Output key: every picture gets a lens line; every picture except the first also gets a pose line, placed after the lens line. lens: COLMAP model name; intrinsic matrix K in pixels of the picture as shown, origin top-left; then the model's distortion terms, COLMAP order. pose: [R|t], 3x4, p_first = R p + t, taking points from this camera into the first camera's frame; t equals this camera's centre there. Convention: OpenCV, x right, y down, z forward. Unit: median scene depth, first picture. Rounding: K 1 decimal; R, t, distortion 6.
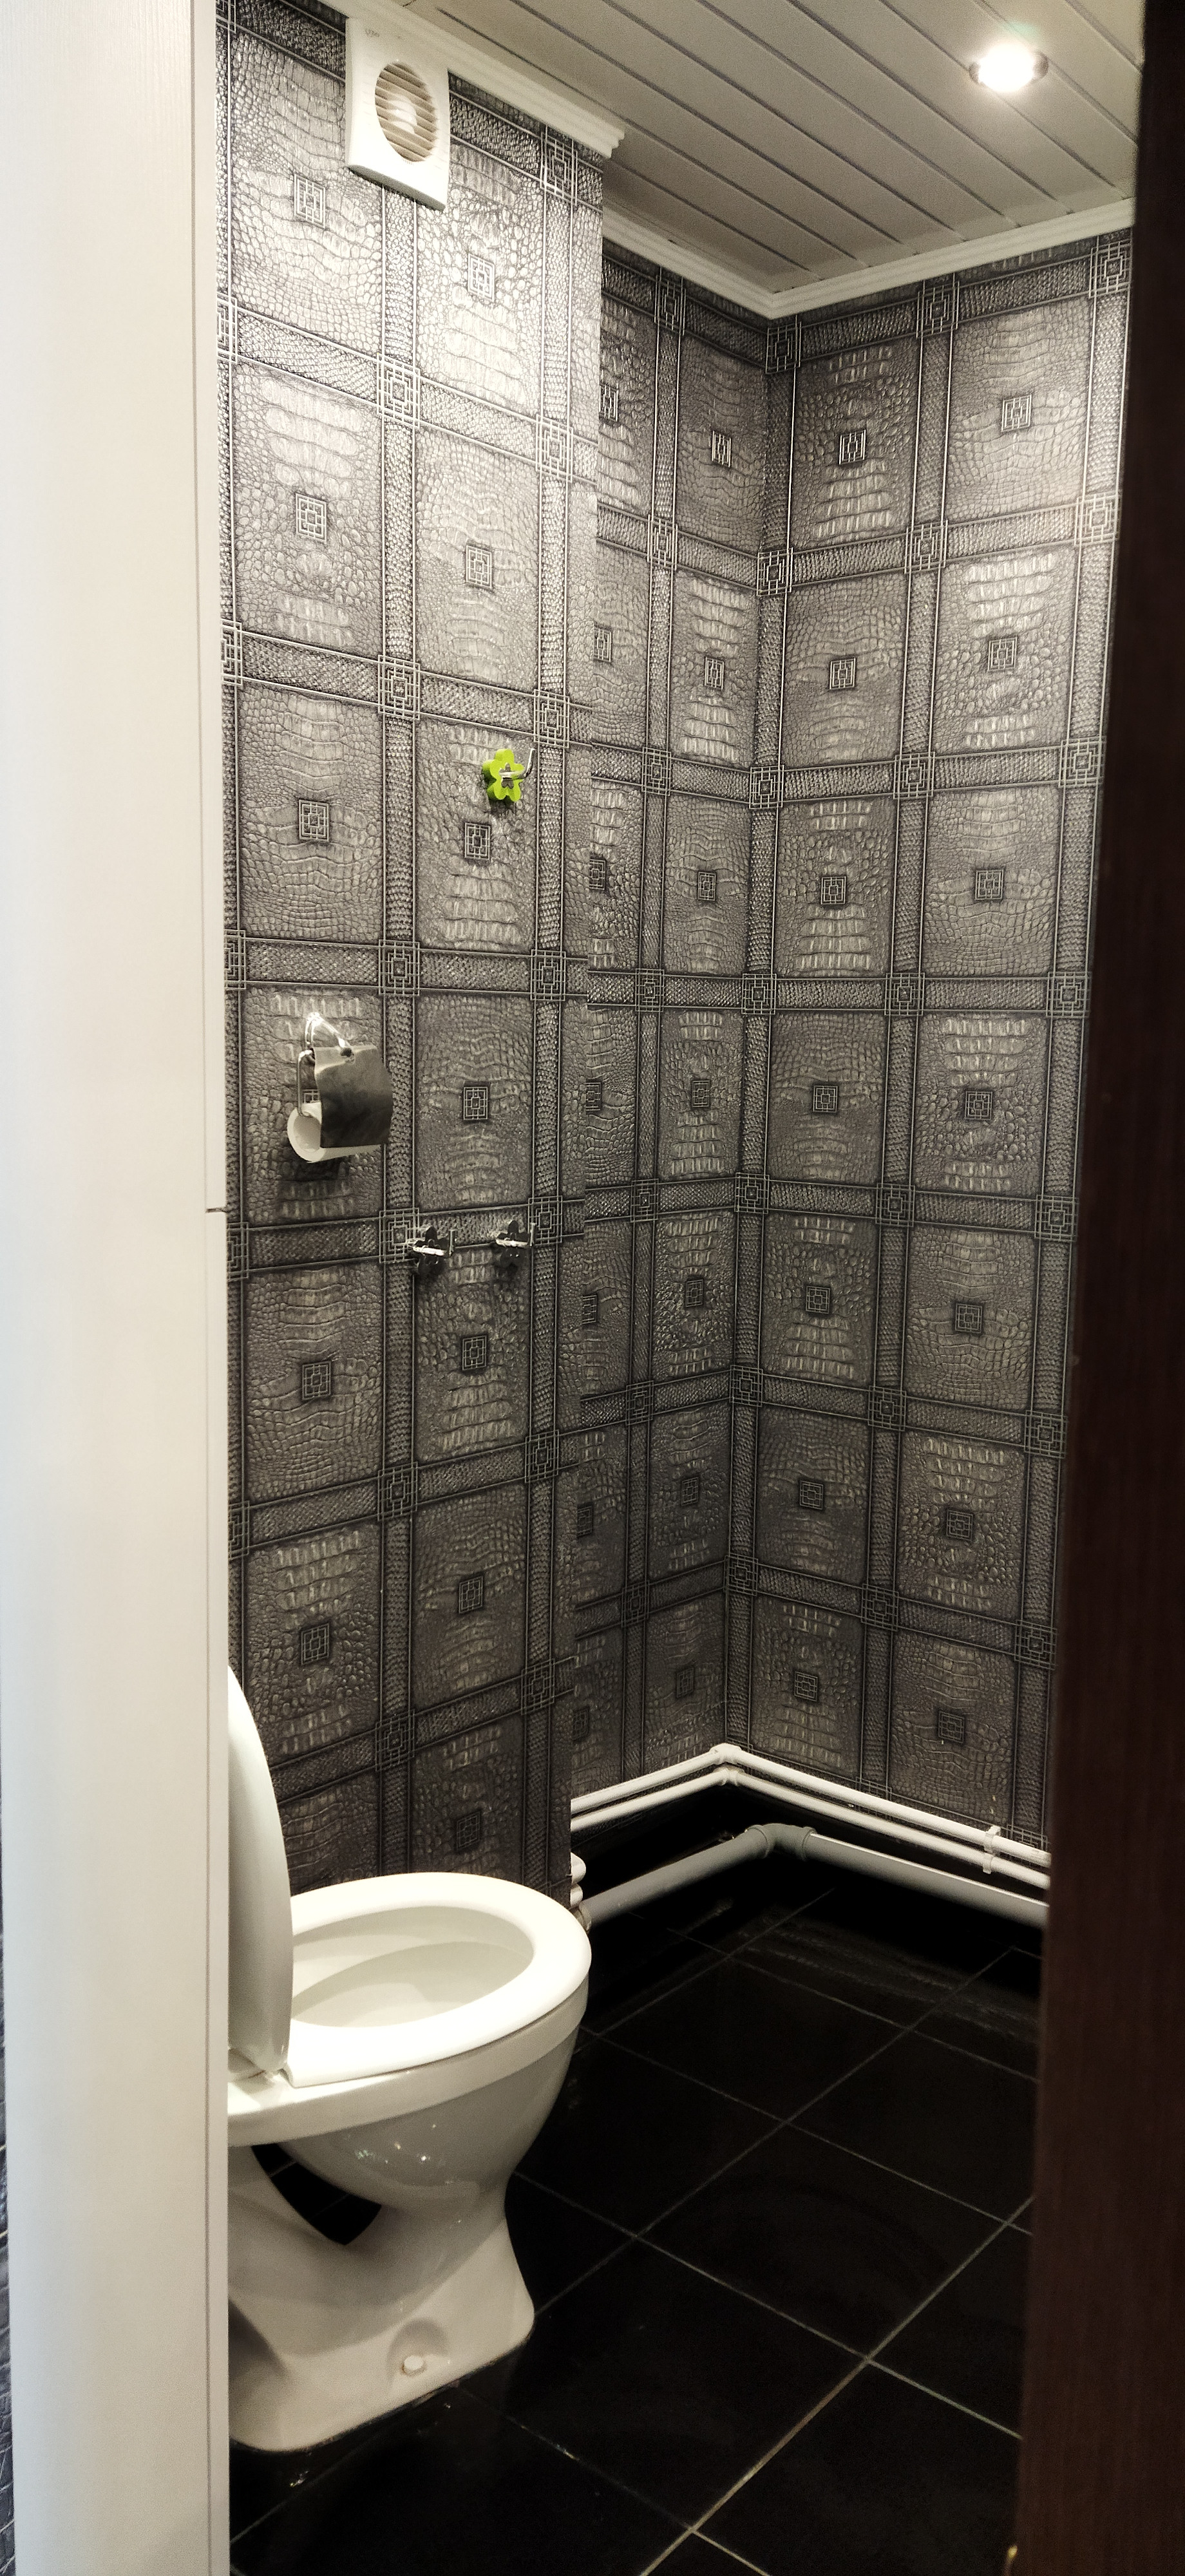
lens RADIAL K [[1893.4, 0, 585.8], [0, 1893.4, 1306.4], [0, 0, 1]] dist [0.056792, -0.055860]
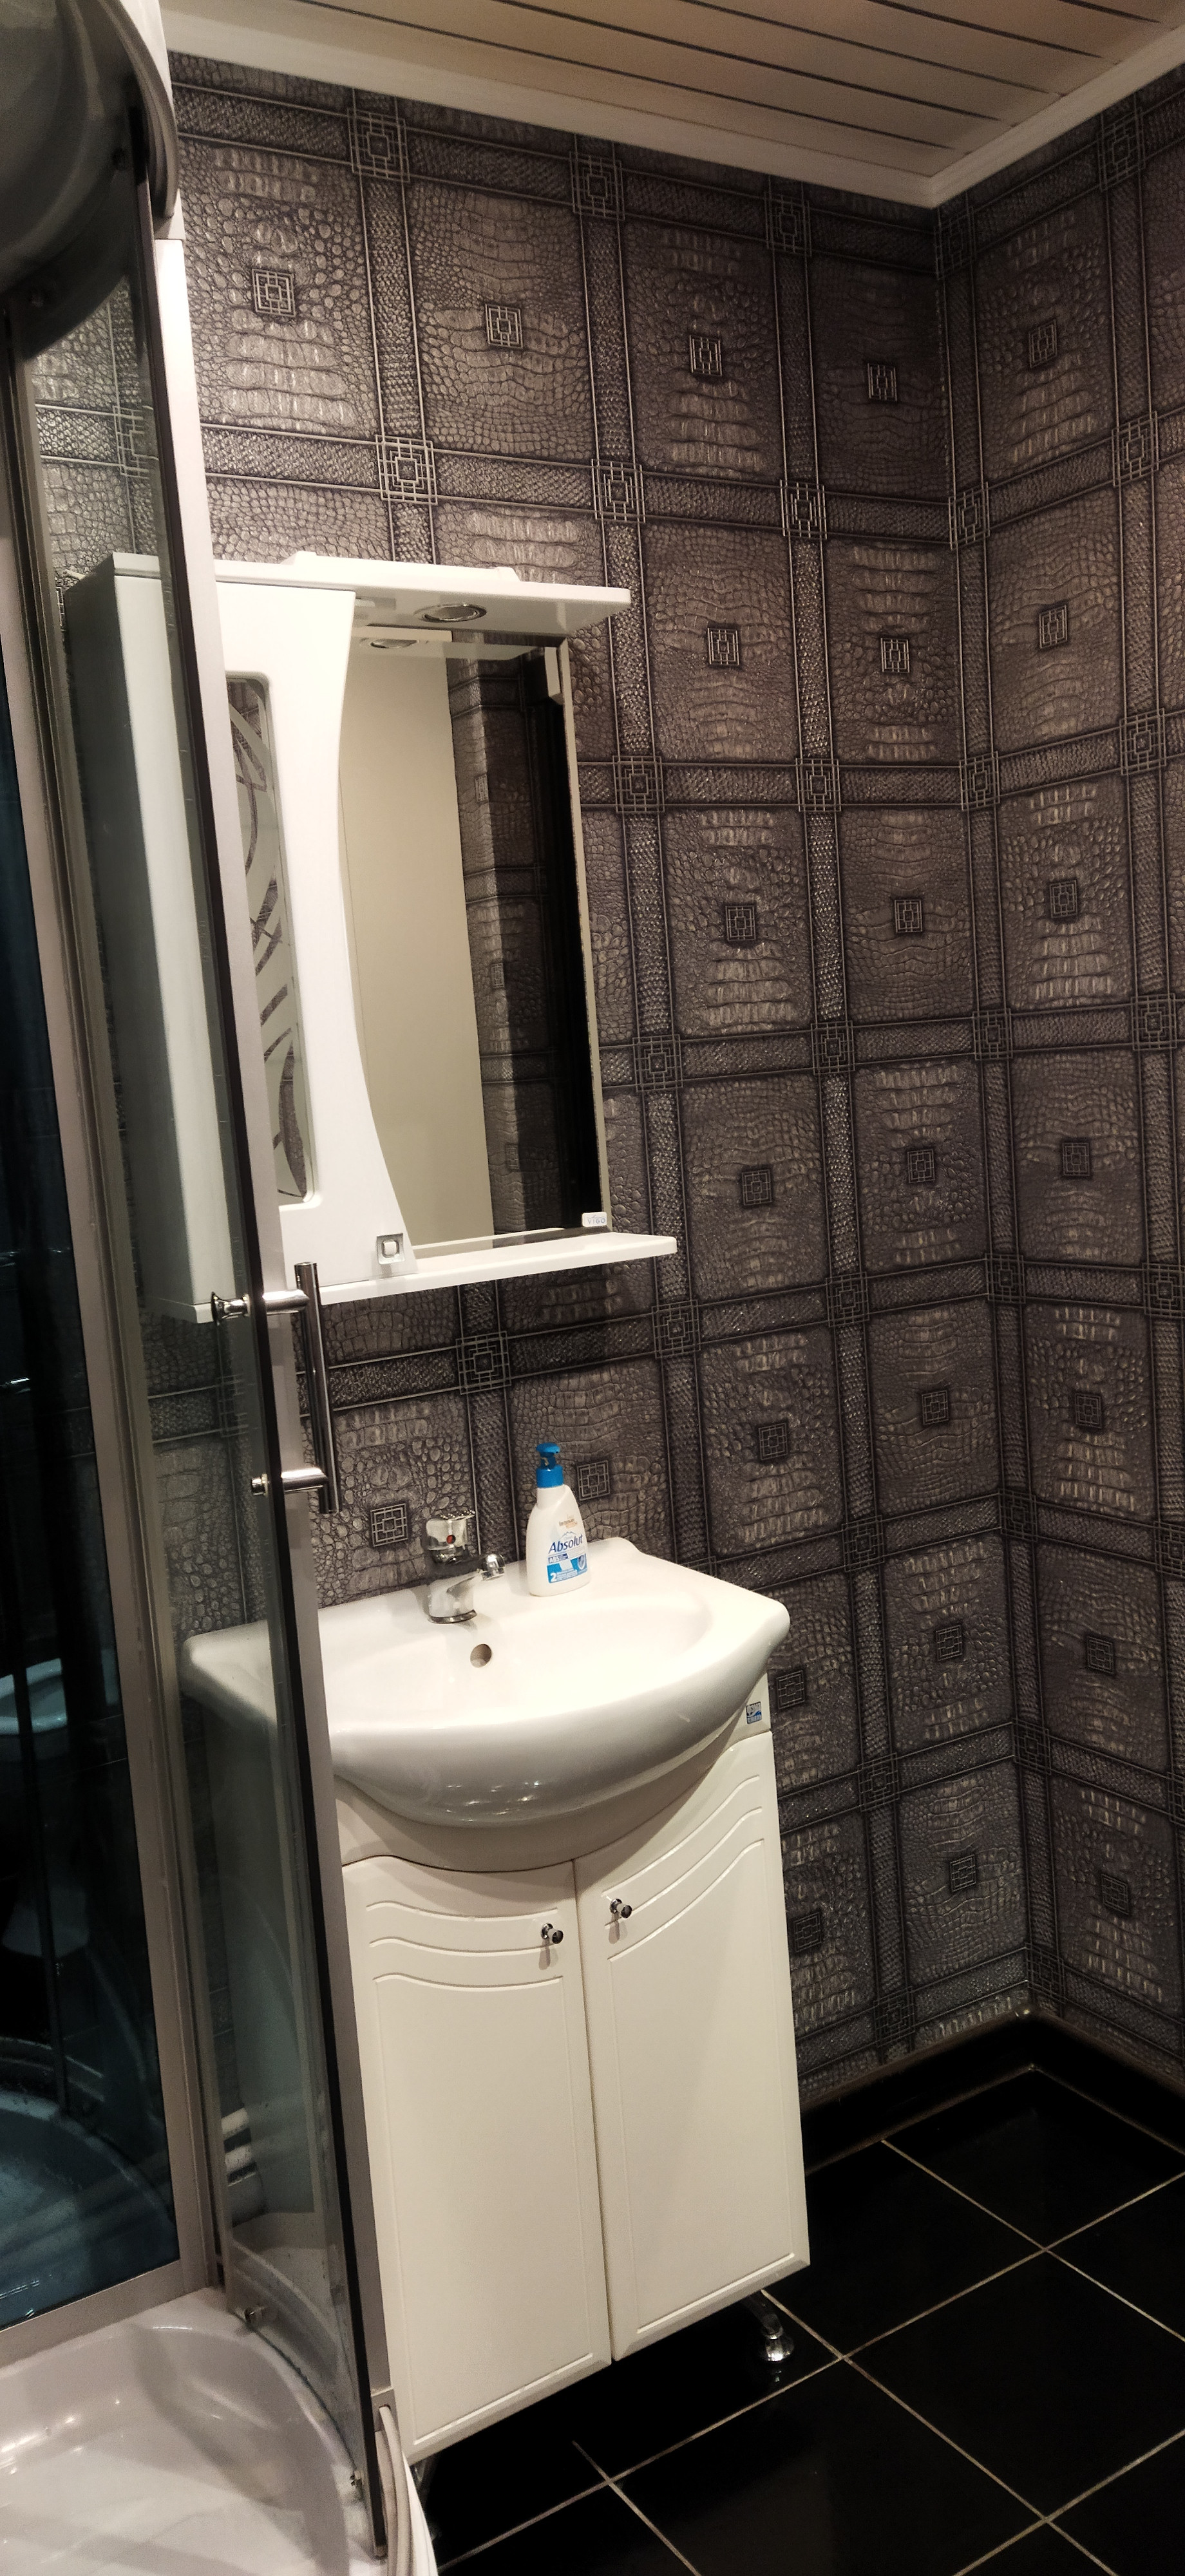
lens RADIAL K [[1893.4, 0, 589.2], [0, 1893.4, 1304.6], [0, 0, 1]] dist [0.056792, -0.055860]
pose [[0.948641, -0.064215, -0.309769, 0.180664], [0.061861, 0.997933, -0.017427, -0.048690], [0.310248, -0.002631, 0.950652, 0.183118]]
